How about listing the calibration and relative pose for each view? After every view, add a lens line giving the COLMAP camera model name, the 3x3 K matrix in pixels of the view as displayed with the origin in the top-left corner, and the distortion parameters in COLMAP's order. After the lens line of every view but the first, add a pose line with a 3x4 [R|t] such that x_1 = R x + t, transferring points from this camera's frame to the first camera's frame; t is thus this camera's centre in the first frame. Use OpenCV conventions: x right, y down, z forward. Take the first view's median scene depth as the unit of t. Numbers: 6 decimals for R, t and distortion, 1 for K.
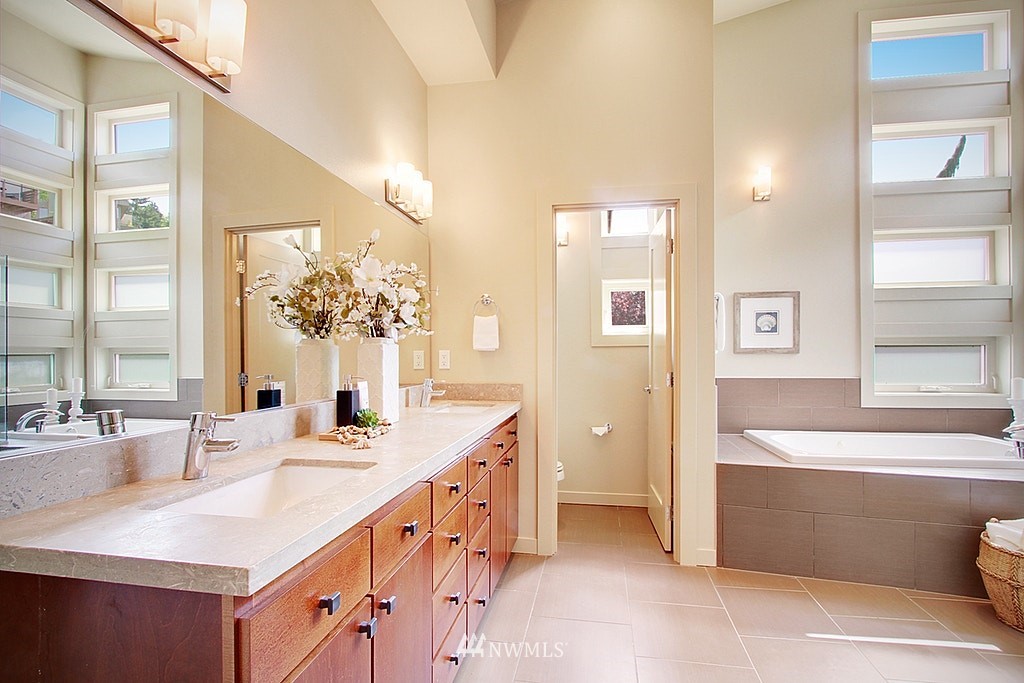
lens RADIAL K [[487.3, 0, 512.4], [0, 487.3, 346.1], [0, 0, 1]] dist [-0.005450, -0.000165]
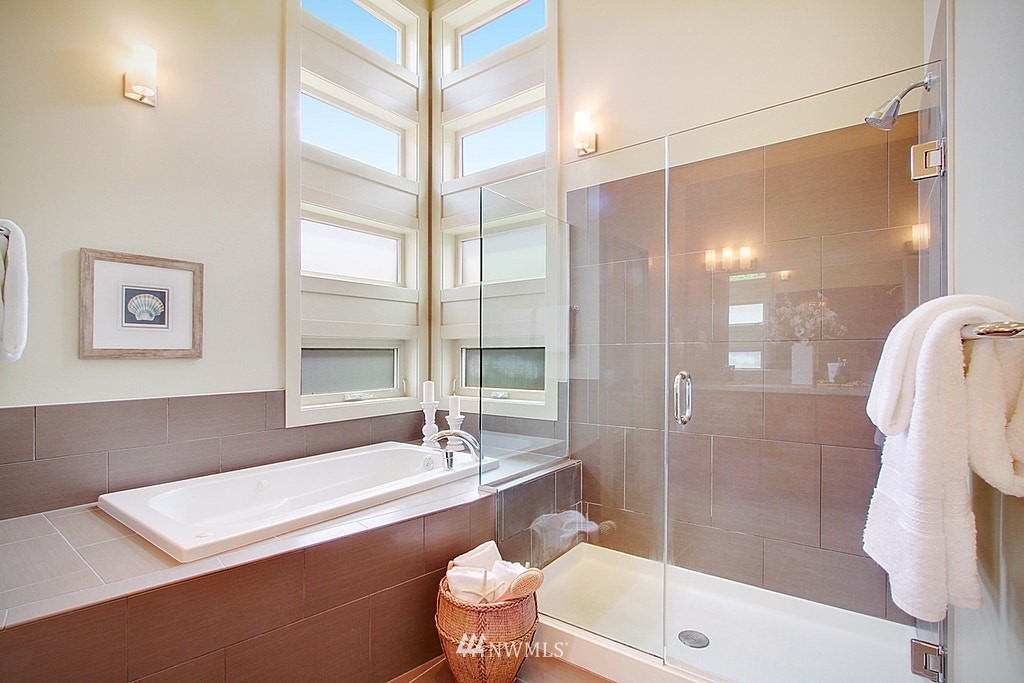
lens RADIAL K [[487.3, 0, 525.2], [0, 487.3, 352.6], [0, 0, 1]] dist [-0.005450, -0.000165]
pose [[0.440466, 0.004970, 0.897755, 0.190978], [-0.005550, 0.999981, -0.002812, 0.007446], [-0.897752, -0.003744, 0.440485, 0.315267]]
